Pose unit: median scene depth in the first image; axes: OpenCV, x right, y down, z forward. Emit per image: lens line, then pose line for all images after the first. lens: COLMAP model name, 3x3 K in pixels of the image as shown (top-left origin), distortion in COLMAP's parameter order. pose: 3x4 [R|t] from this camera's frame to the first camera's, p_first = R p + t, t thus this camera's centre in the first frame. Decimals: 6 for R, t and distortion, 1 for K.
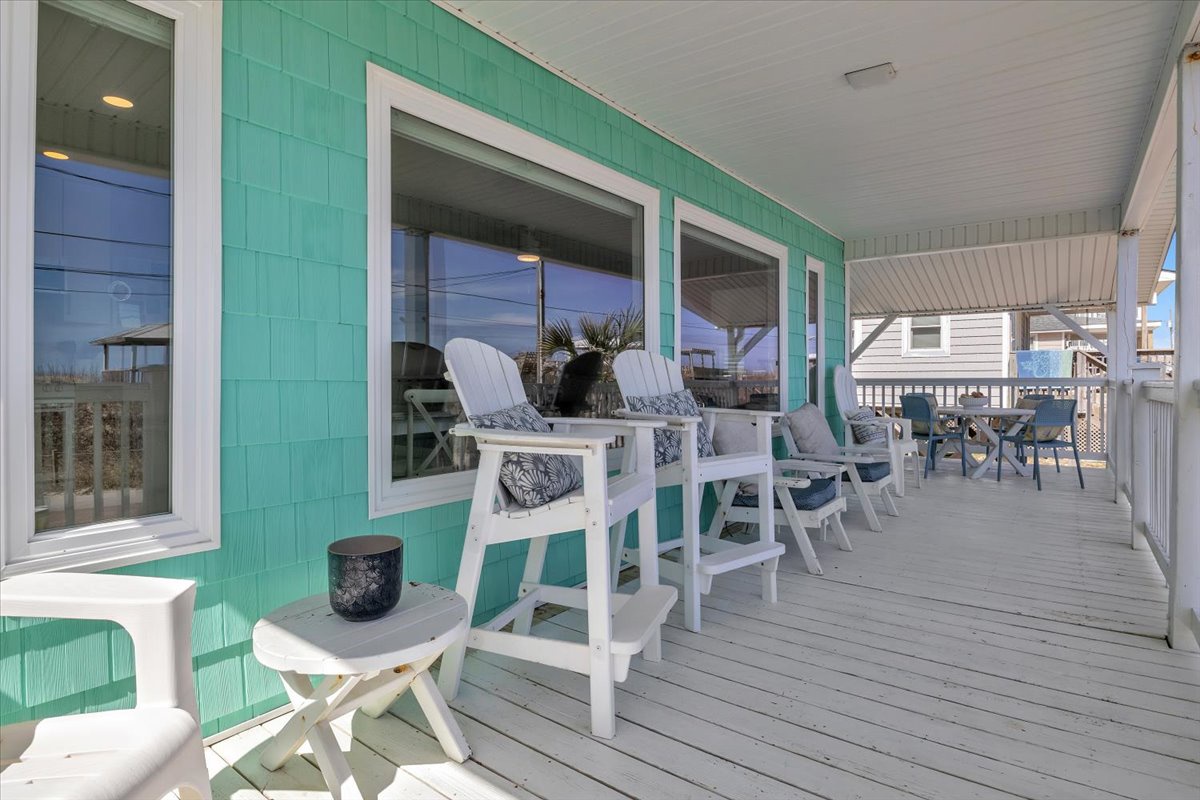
lens RADIAL K [[609.8, 0, 598.1], [0, 609.8, 388.8], [0, 0, 1]] dist [-0.005832, -0.000536]
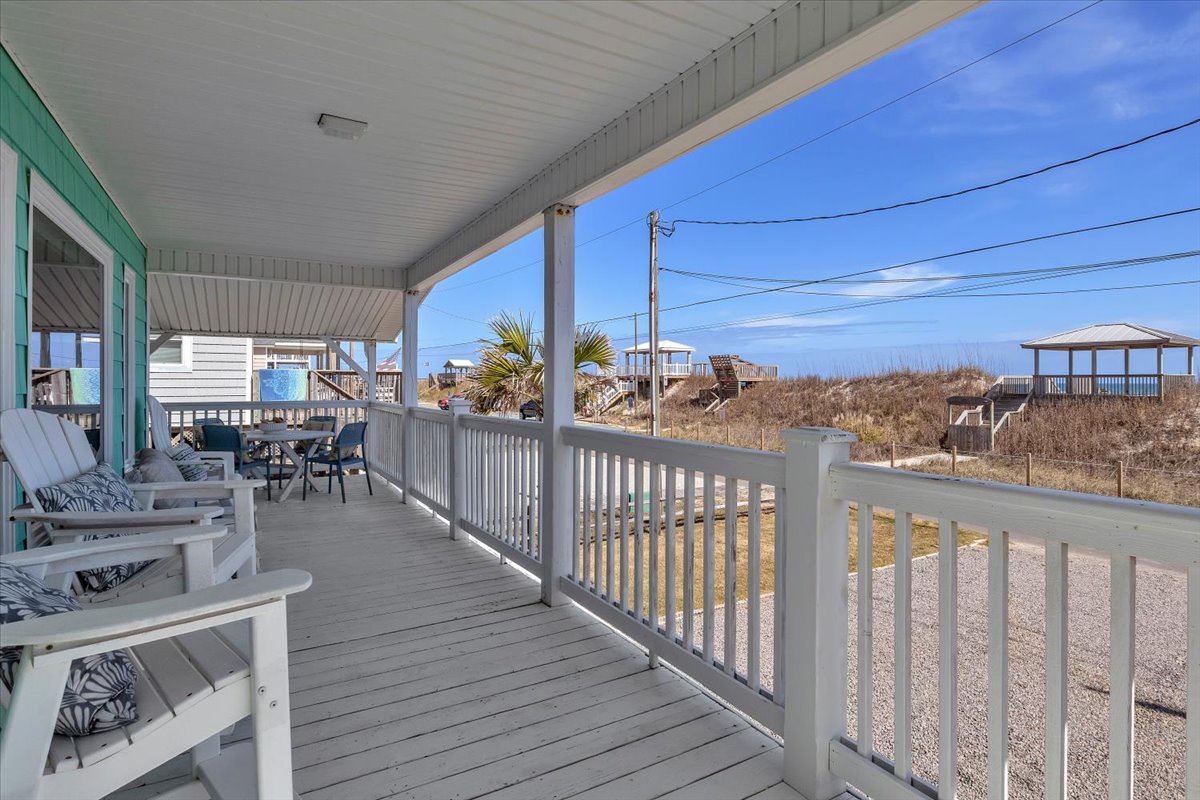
lens RADIAL K [[609.8, 0, 598.1], [0, 609.8, 388.8], [0, 0, 1]] dist [-0.005832, -0.000536]
pose [[0.399617, -0.003754, 0.916675, -0.301778], [0.018166, 0.999828, -0.003824, -0.079733], [-0.916502, 0.018180, 0.399616, 0.226196]]
